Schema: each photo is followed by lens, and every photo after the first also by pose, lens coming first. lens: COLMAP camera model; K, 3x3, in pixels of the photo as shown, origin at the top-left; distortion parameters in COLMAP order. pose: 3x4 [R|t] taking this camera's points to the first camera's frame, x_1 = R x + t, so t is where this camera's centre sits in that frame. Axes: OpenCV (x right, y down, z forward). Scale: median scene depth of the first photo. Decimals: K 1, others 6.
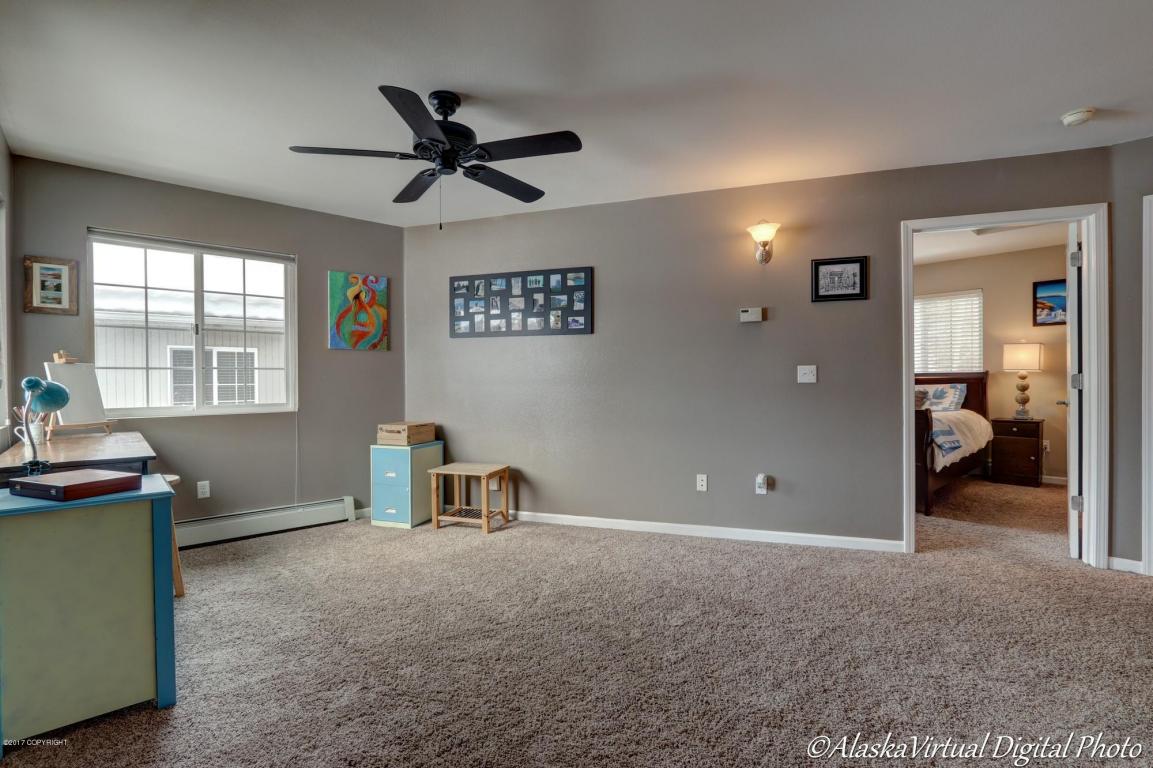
lens RADIAL K [[535.3, 0, 570.7], [0, 535.3, 384.1], [0, 0, 1]] dist [-0.020187, 0.003823]
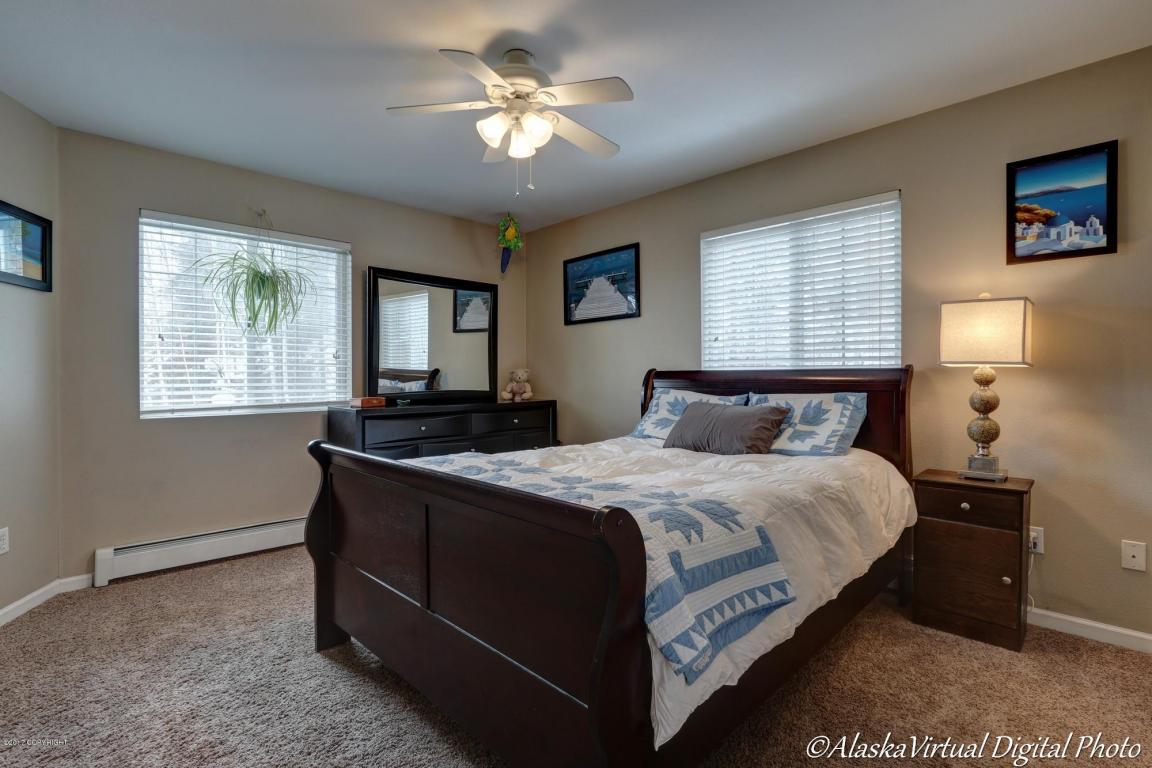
lens RADIAL K [[534.8, 0, 570.2], [0, 534.8, 375.1], [0, 0, 1]] dist [-0.020187, 0.003823]
pose [[0.999232, 0.007810, 0.038398, 0.499341], [-0.007515, 0.999941, -0.007813, -0.011416], [-0.038457, 0.007518, 0.999232, 0.579634]]
